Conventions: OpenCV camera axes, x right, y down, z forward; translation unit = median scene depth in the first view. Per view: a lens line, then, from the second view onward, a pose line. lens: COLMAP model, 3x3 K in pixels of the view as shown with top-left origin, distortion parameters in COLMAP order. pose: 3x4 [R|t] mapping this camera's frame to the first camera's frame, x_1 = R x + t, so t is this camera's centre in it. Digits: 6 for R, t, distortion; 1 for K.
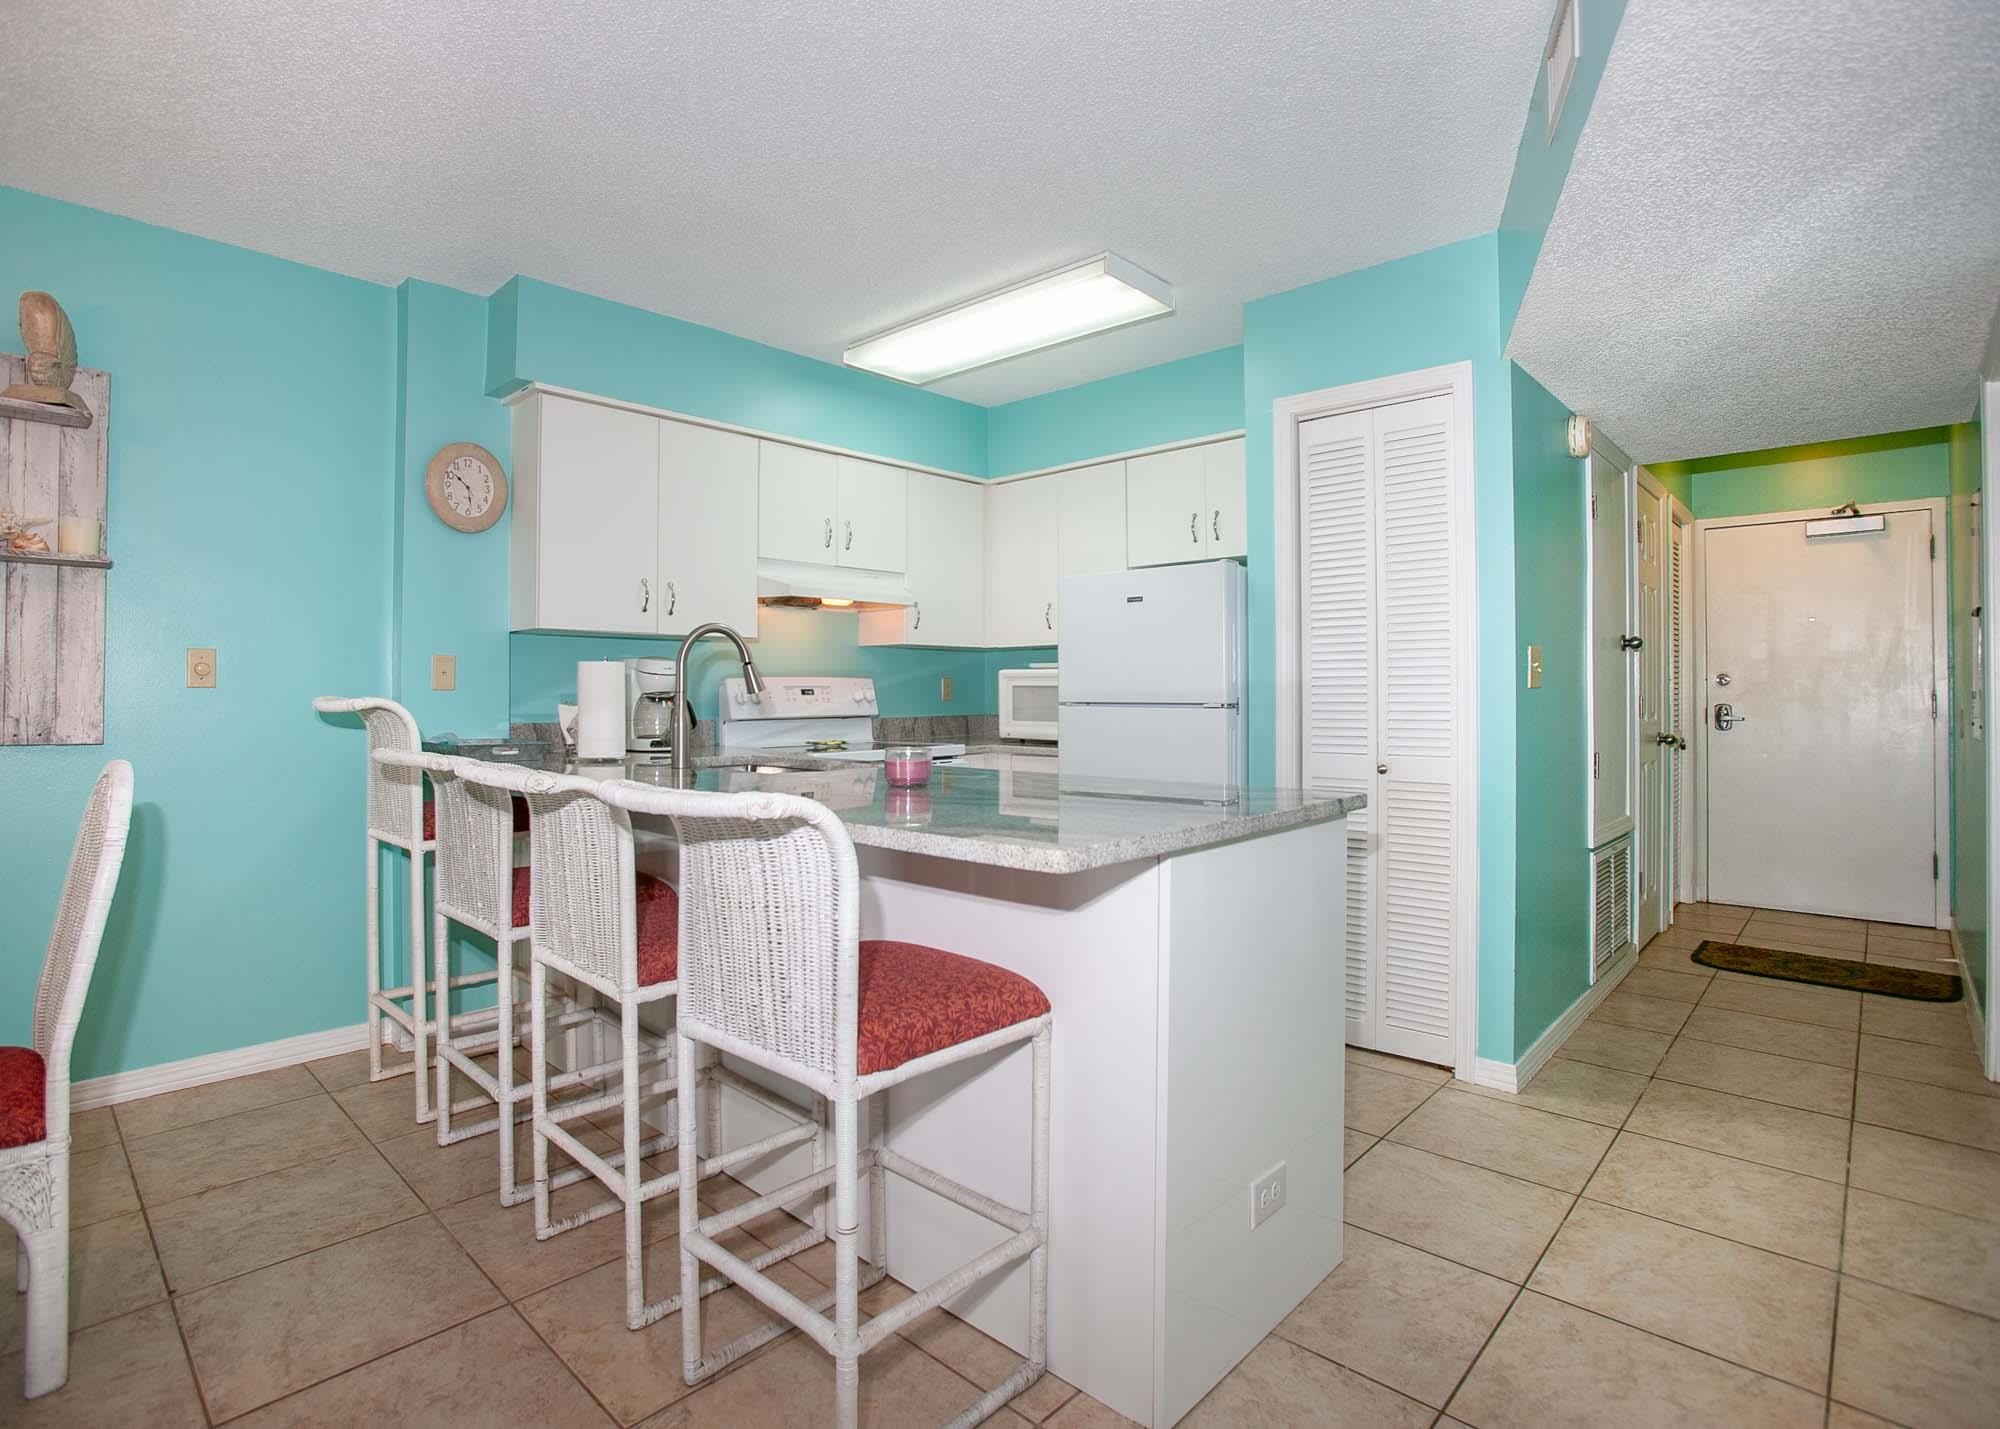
lens RADIAL K [[988.2, 0, 973.3], [0, 988.2, 692.3], [0, 0, 1]] dist [-0.066105, 0.023306]
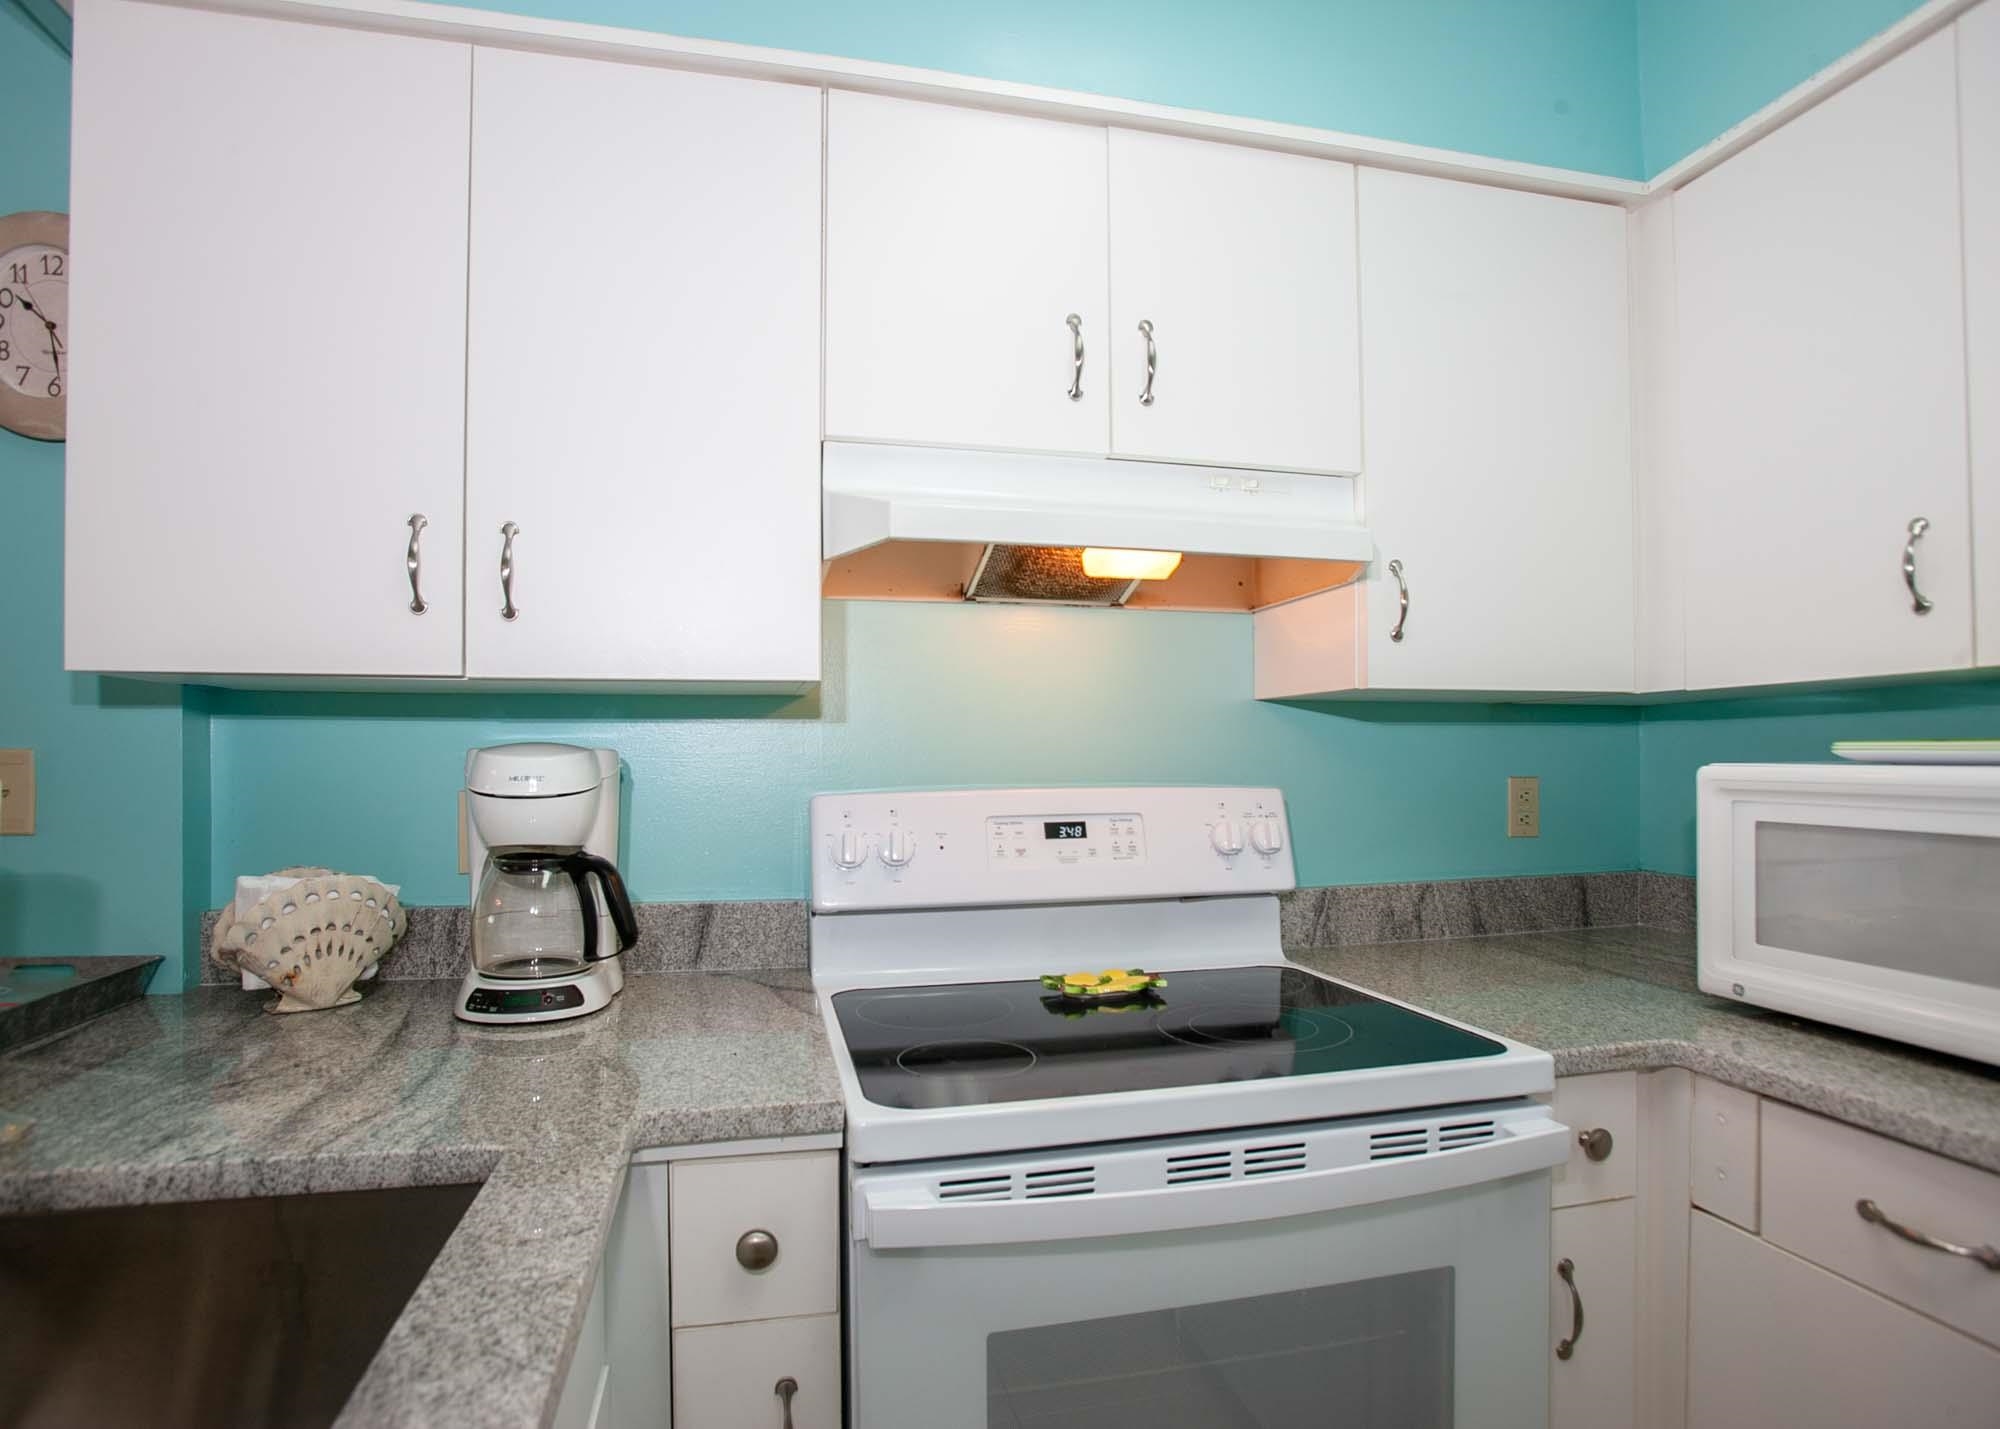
lens RADIAL K [[1008.7, 0, 981.2], [0, 1008.7, 759.3], [0, 0, 1]] dist [-0.068004, 0.024476]
pose [[0.834900, -0.001411, -0.550400, 0.008611], [0.001807, 0.999998, 0.000178, -0.025157], [0.550399, -0.001143, 0.834901, 0.648929]]
